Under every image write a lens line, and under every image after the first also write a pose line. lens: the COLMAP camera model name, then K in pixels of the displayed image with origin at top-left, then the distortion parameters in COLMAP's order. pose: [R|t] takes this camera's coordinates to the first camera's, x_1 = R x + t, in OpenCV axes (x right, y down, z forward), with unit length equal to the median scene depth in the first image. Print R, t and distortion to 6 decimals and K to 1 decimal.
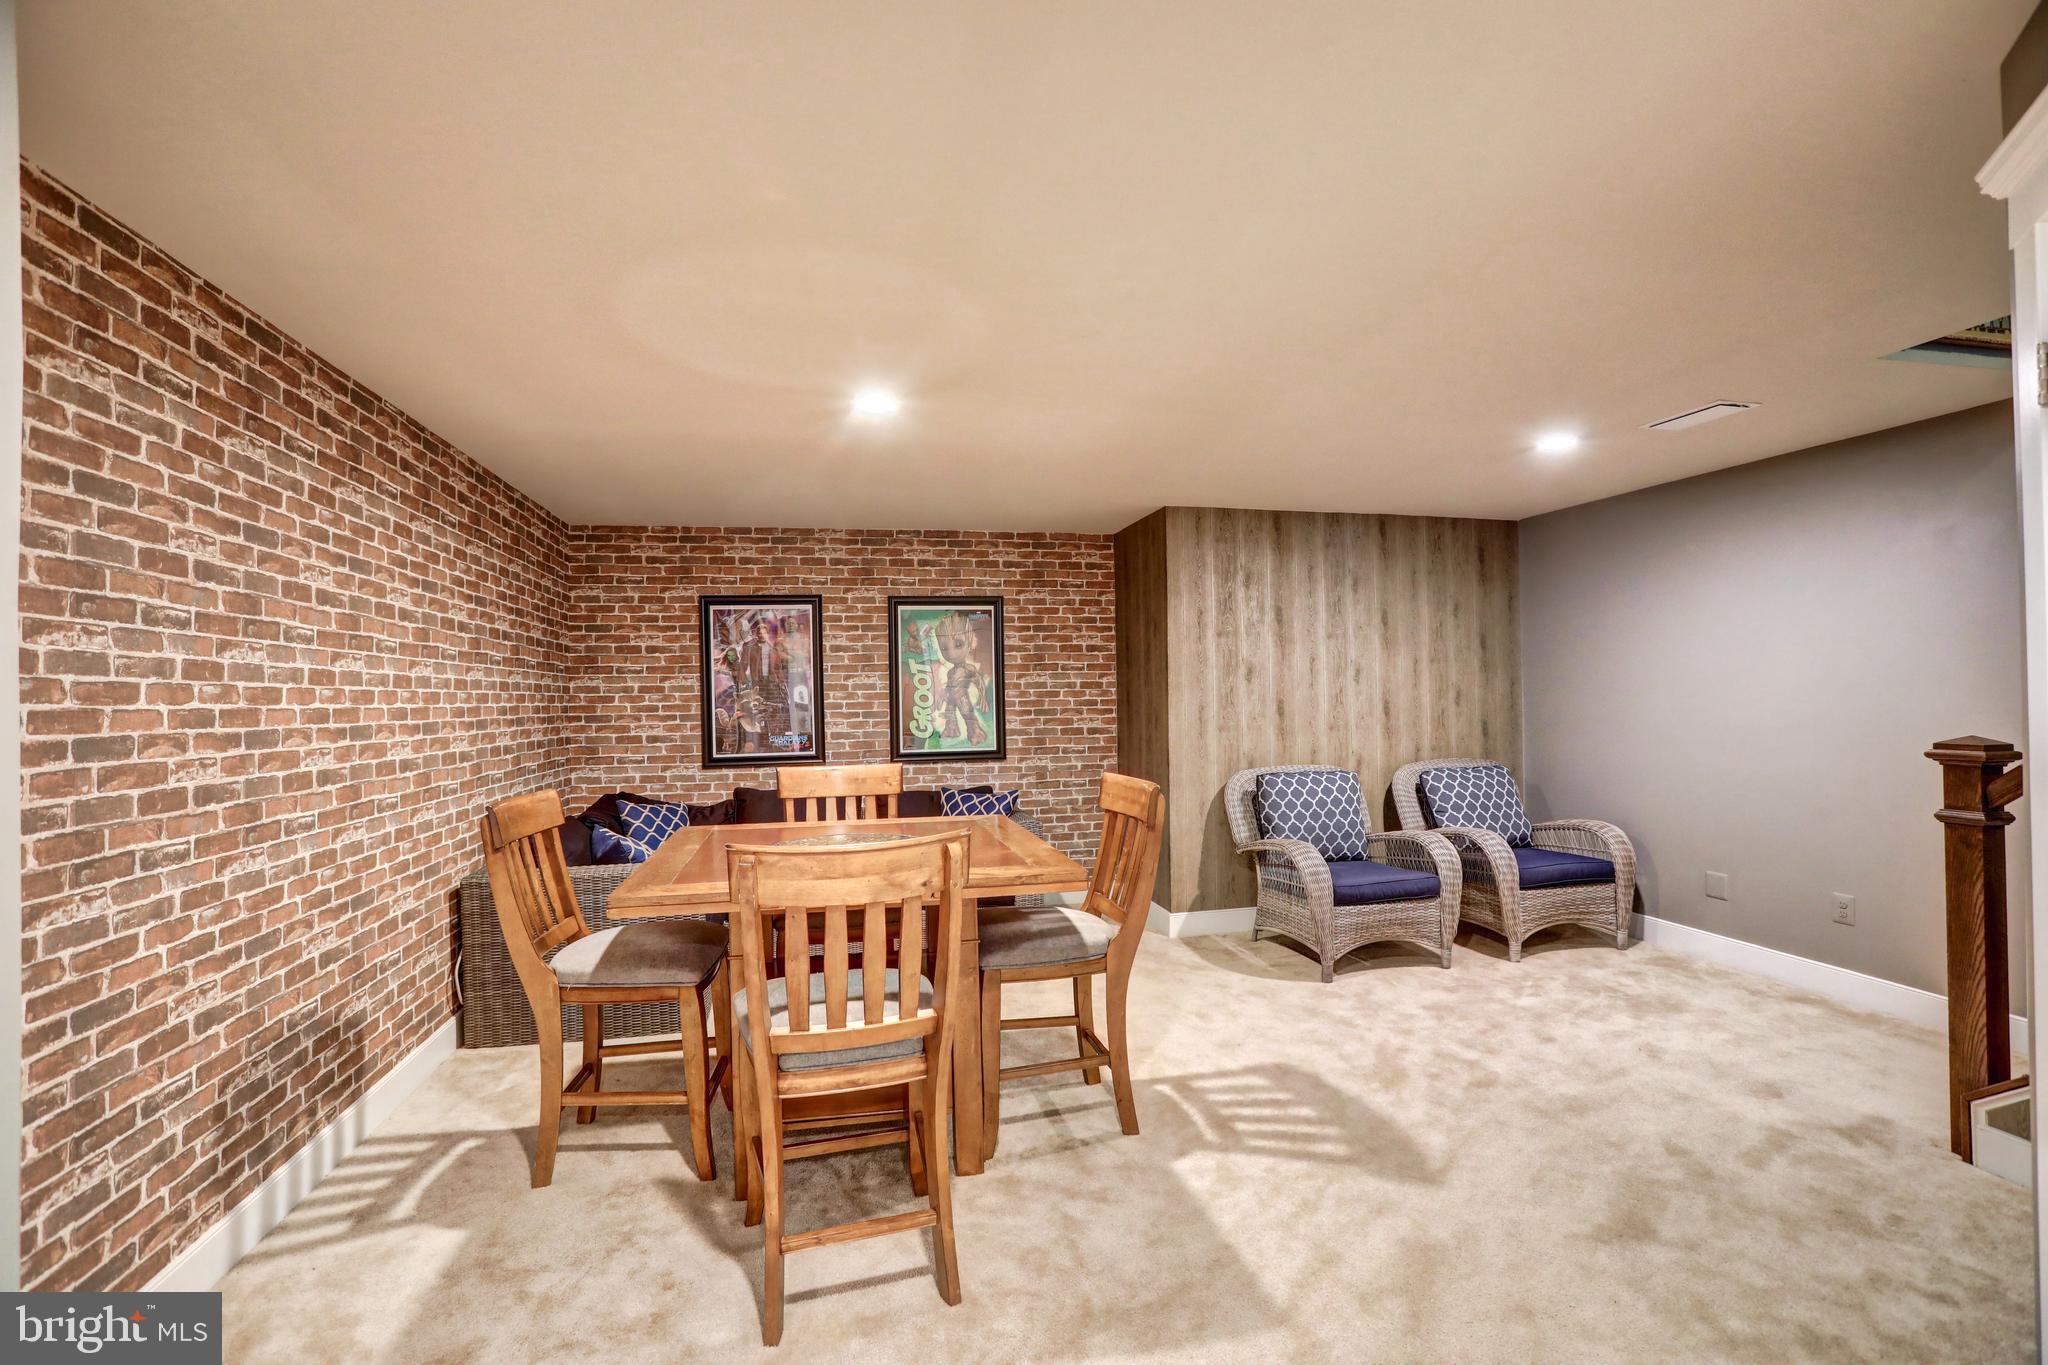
lens RADIAL K [[949.1, 0, 1033.8], [0, 949.1, 681.2], [0, 0, 1]] dist [-0.080708, 0.038283]
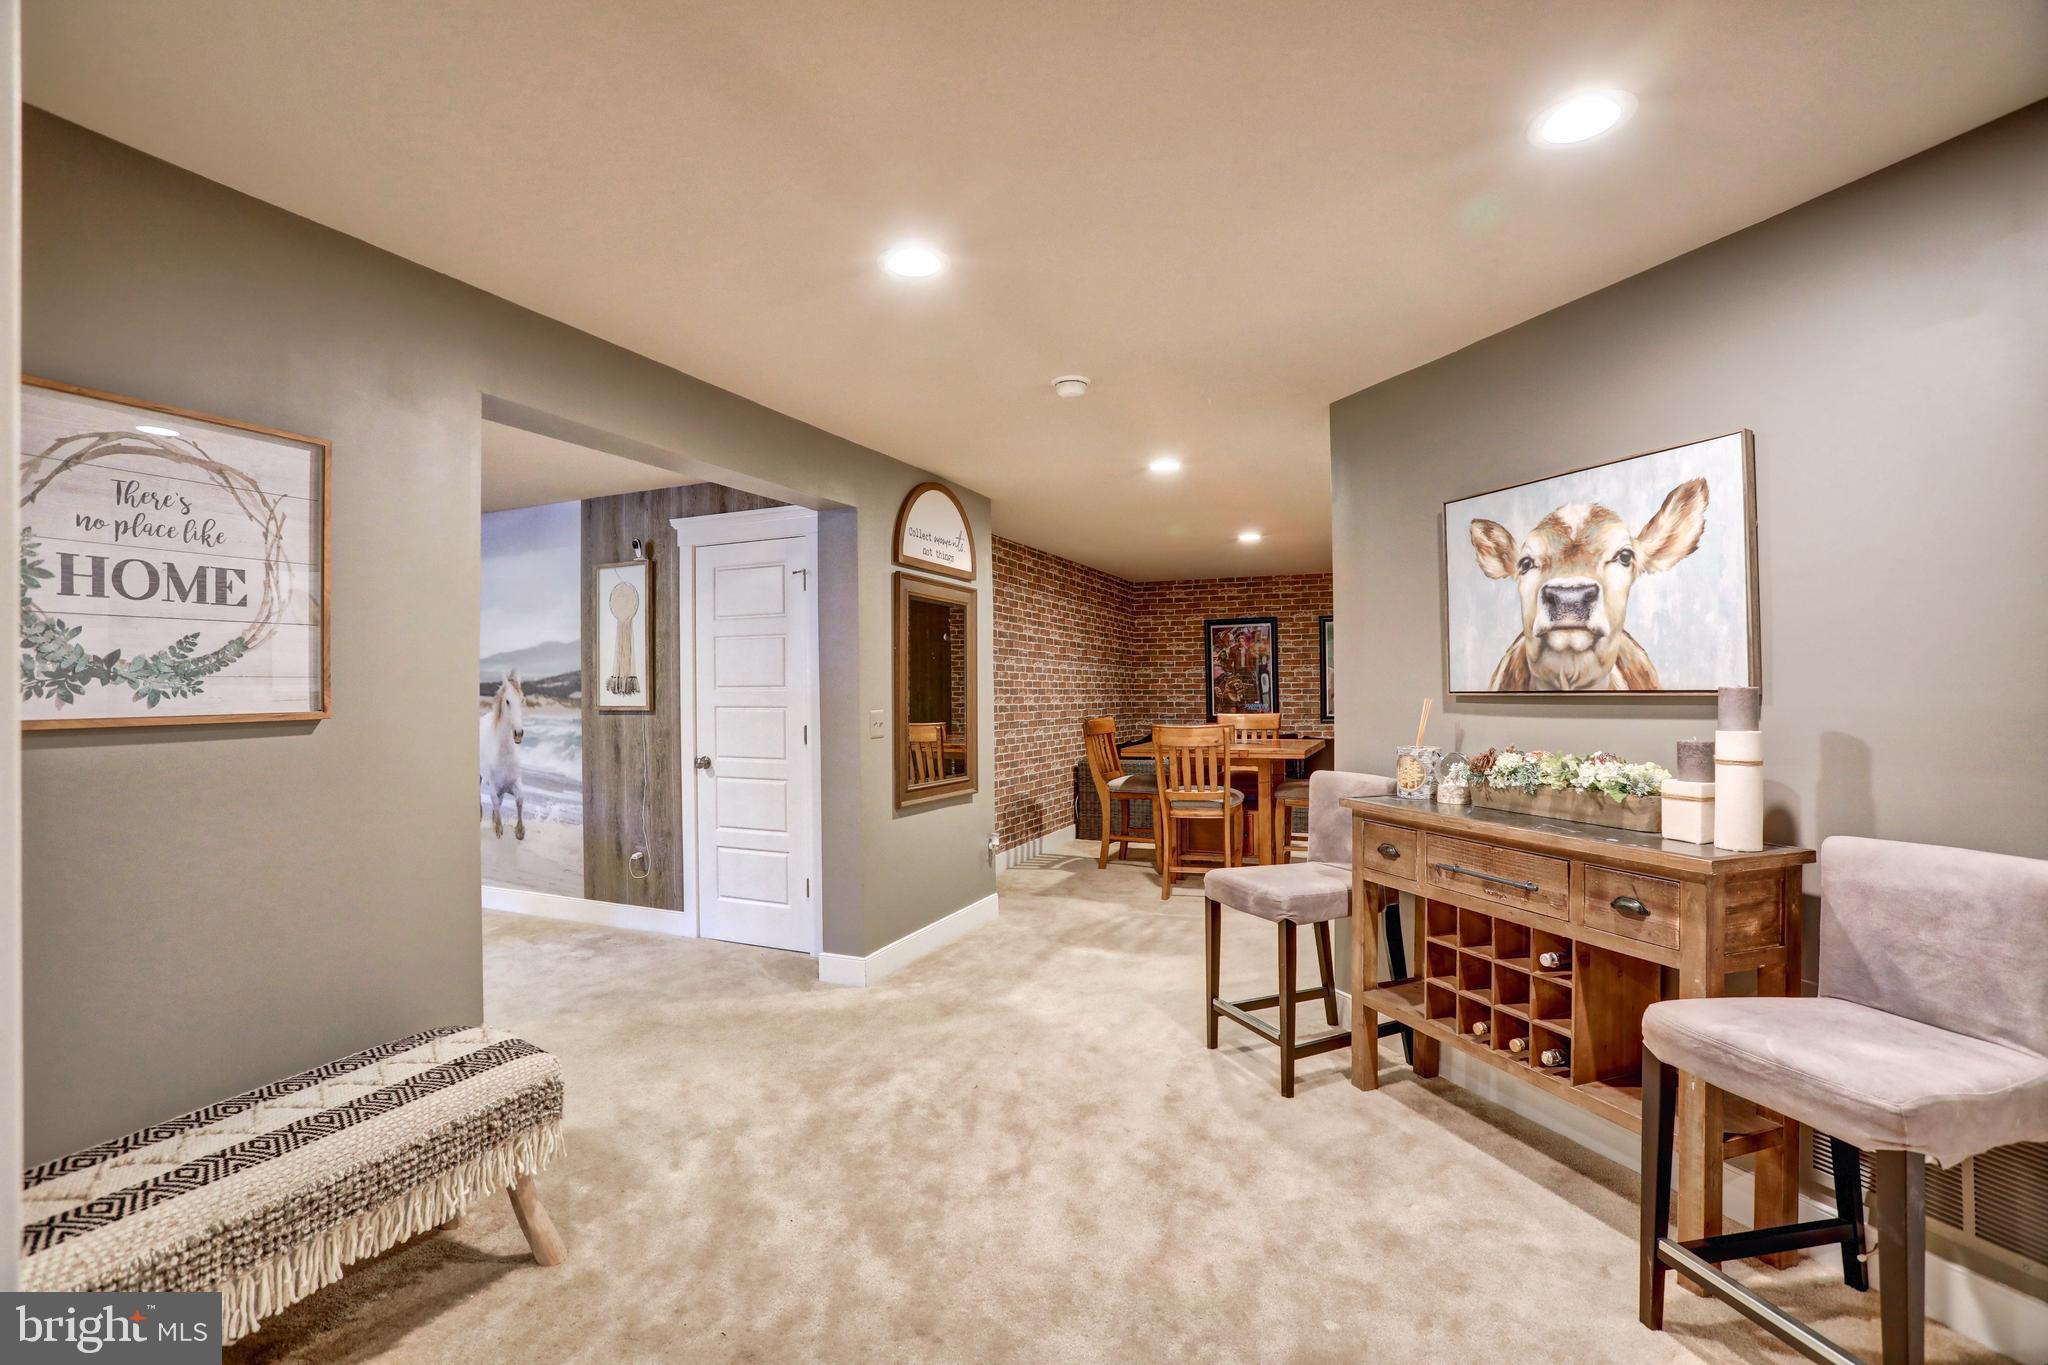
lens RADIAL K [[949.1, 0, 1033.8], [0, 949.1, 681.2], [0, 0, 1]] dist [-0.080708, 0.038283]
pose [[0.816442, 0.002519, -0.577422, 0.363871], [0.004047, 0.999941, 0.010085, 0.000538], [0.577413, -0.010571, 0.816384, -0.551074]]
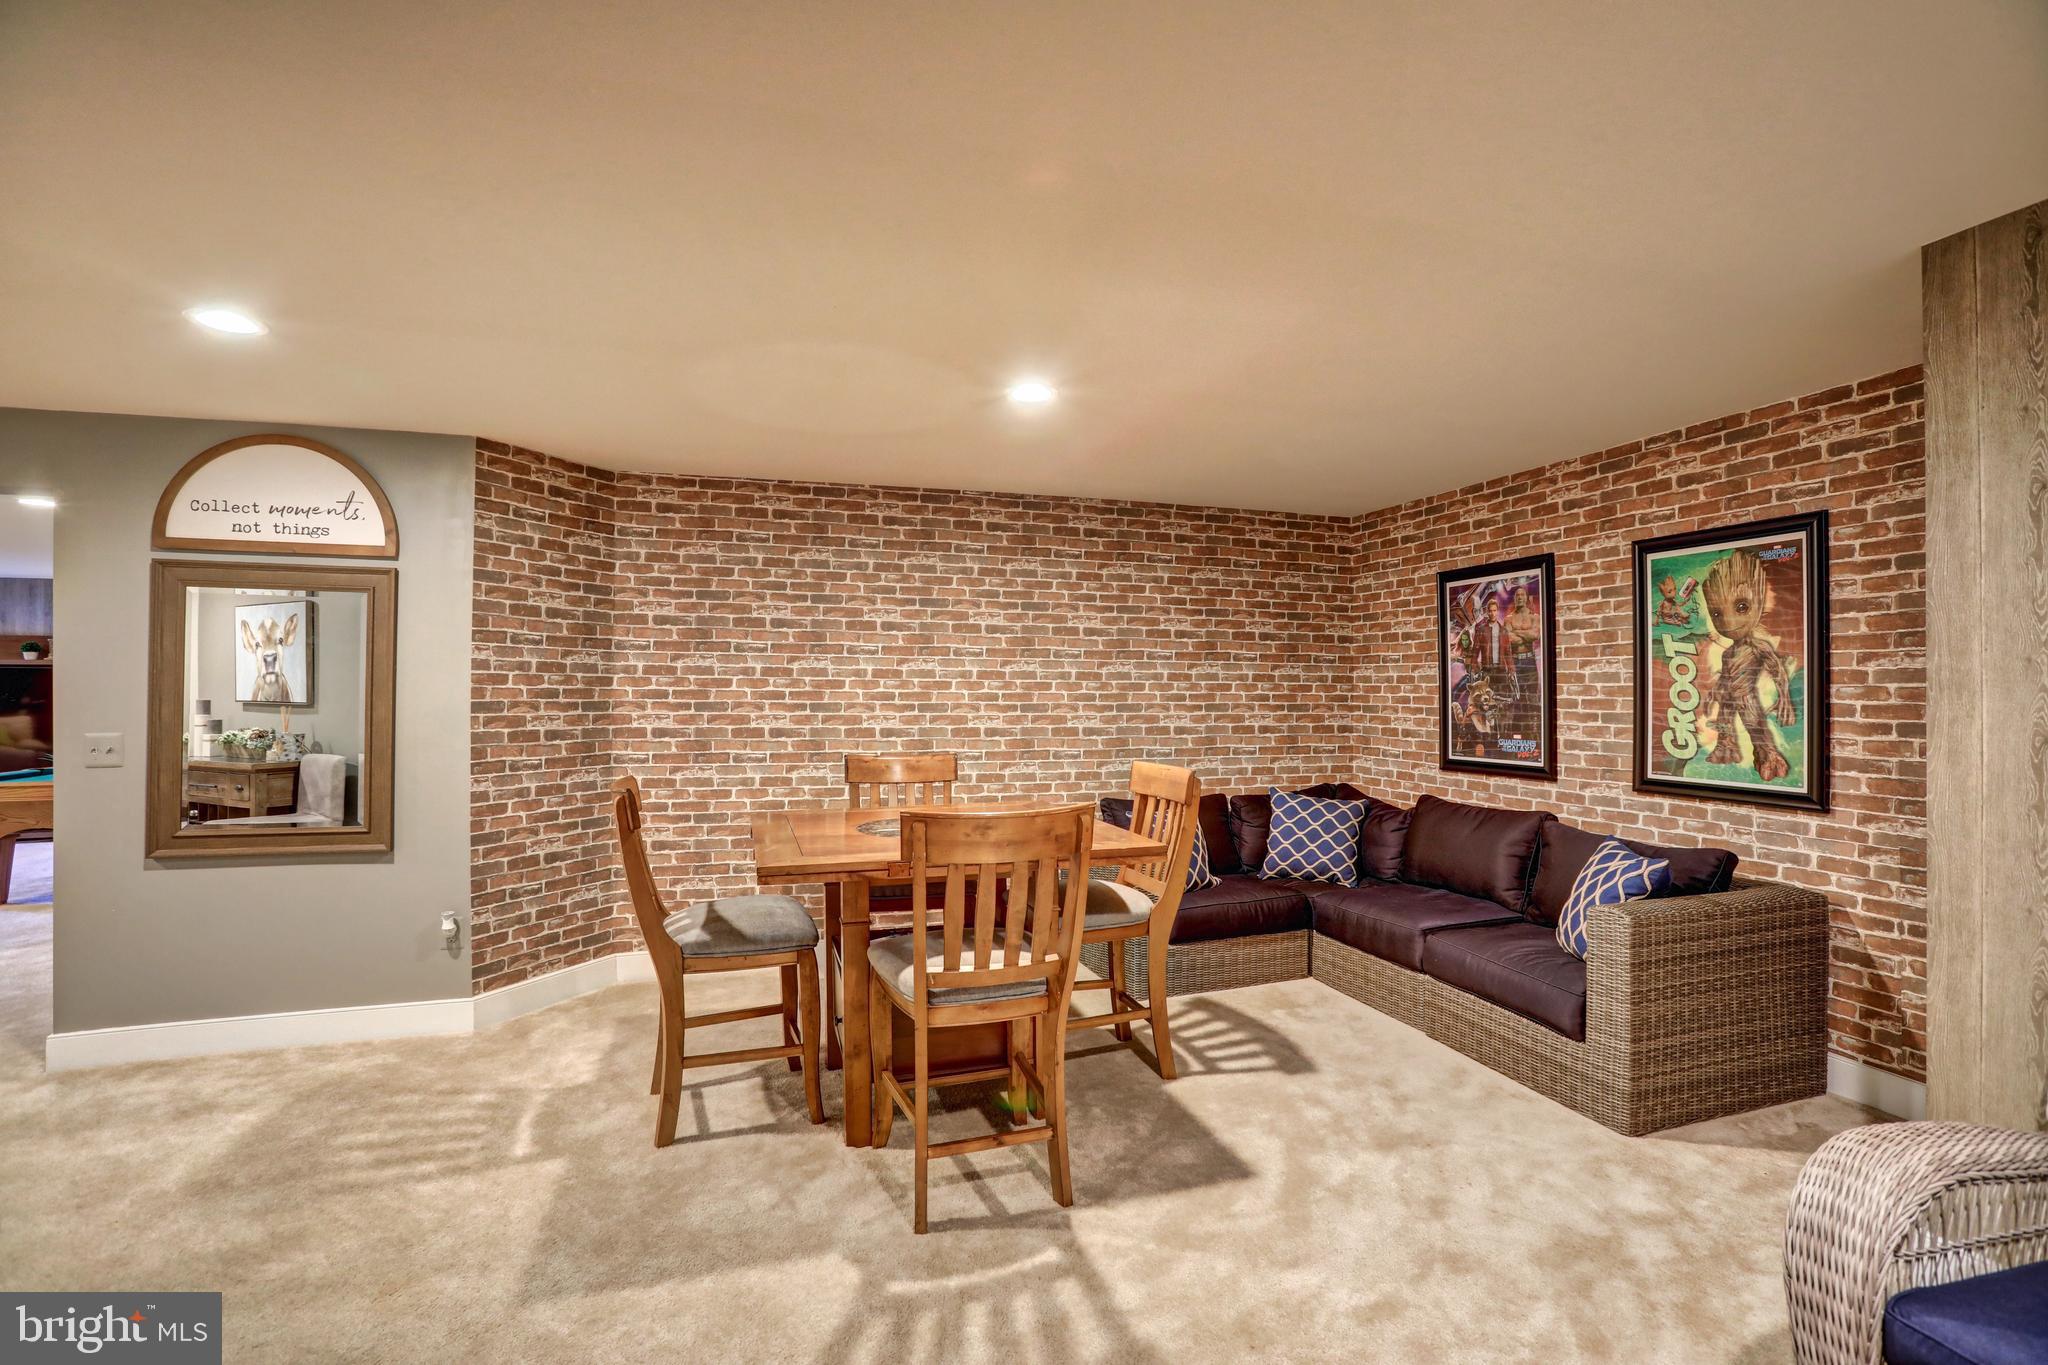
lens RADIAL K [[949.1, 0, 1033.8], [0, 949.1, 681.2], [0, 0, 1]] dist [-0.080708, 0.038283]
pose [[0.086408, 0.008805, -0.996221, 0.462682], [0.010500, 0.999897, 0.009748, -0.002301], [0.996204, -0.011303, 0.086307, 0.525969]]
